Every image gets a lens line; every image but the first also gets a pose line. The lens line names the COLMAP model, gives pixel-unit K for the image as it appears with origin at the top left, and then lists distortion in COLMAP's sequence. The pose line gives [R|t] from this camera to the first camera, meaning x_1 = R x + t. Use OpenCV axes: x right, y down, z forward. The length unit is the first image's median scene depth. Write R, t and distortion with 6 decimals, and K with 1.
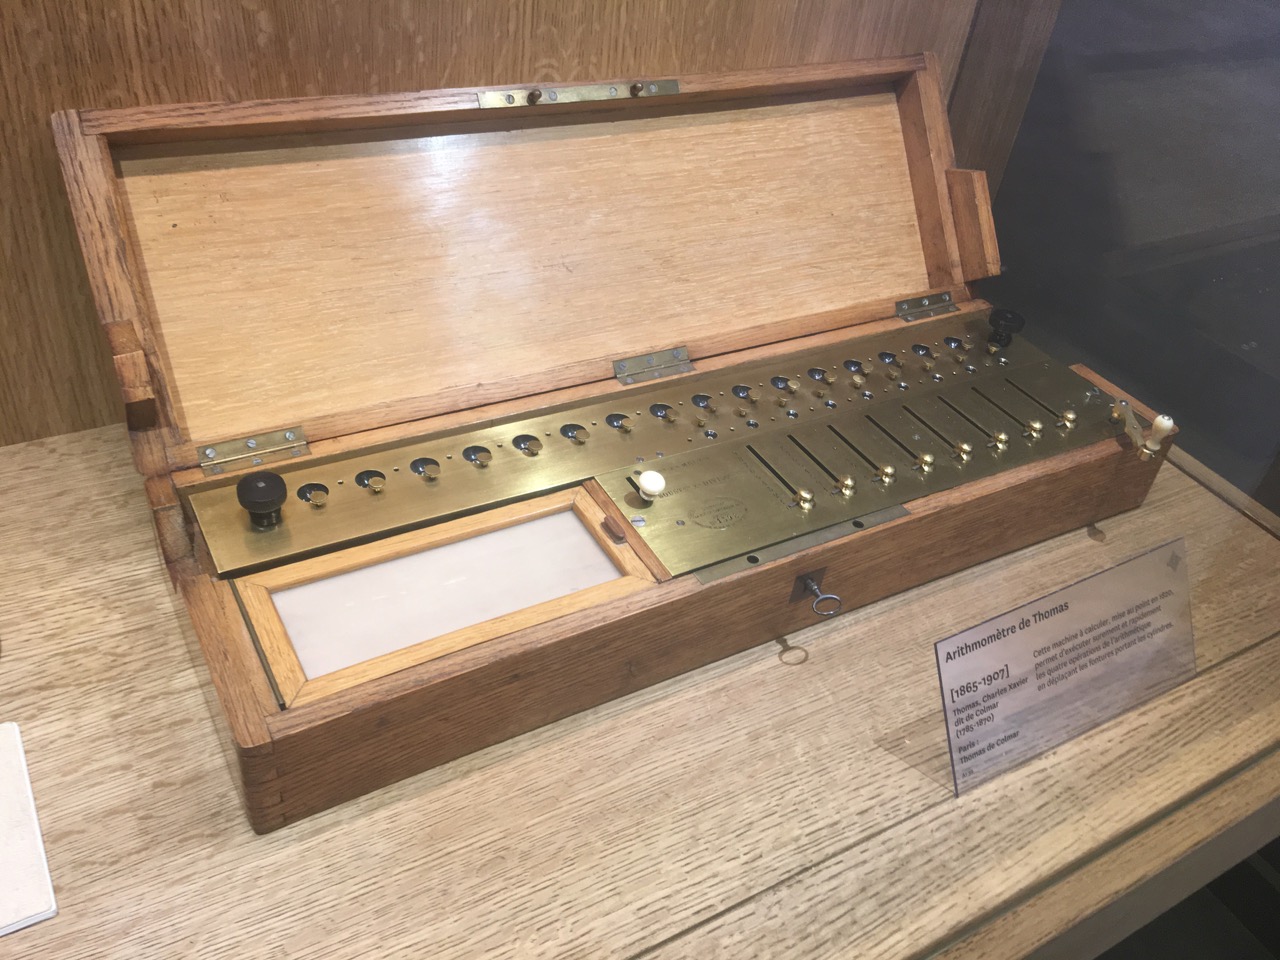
lens RADIAL K [[1088.0, 0, 636.3], [0, 1088.0, 482.5], [0, 0, 1]] dist [0.053128, -0.092284]
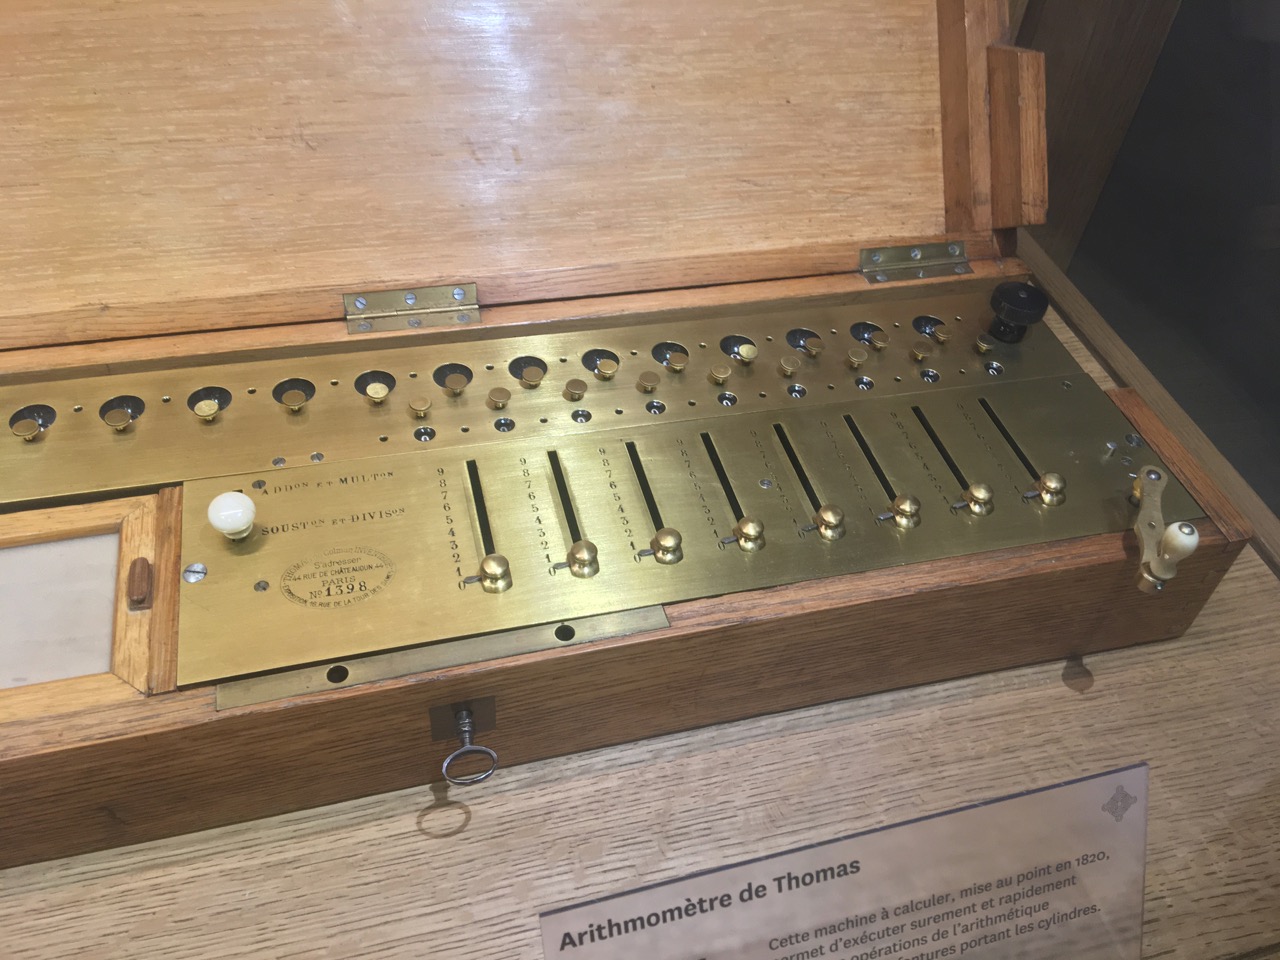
lens RADIAL K [[1088.0, 0, 648.3], [0, 1088.0, 483.2], [0, 0, 1]] dist [0.053128, -0.092284]
pose [[0.968631, 0.156781, -0.192806, 0.263538], [-0.135745, 0.983699, 0.117939, -0.088845], [0.208154, -0.088067, 0.974123, 0.334677]]
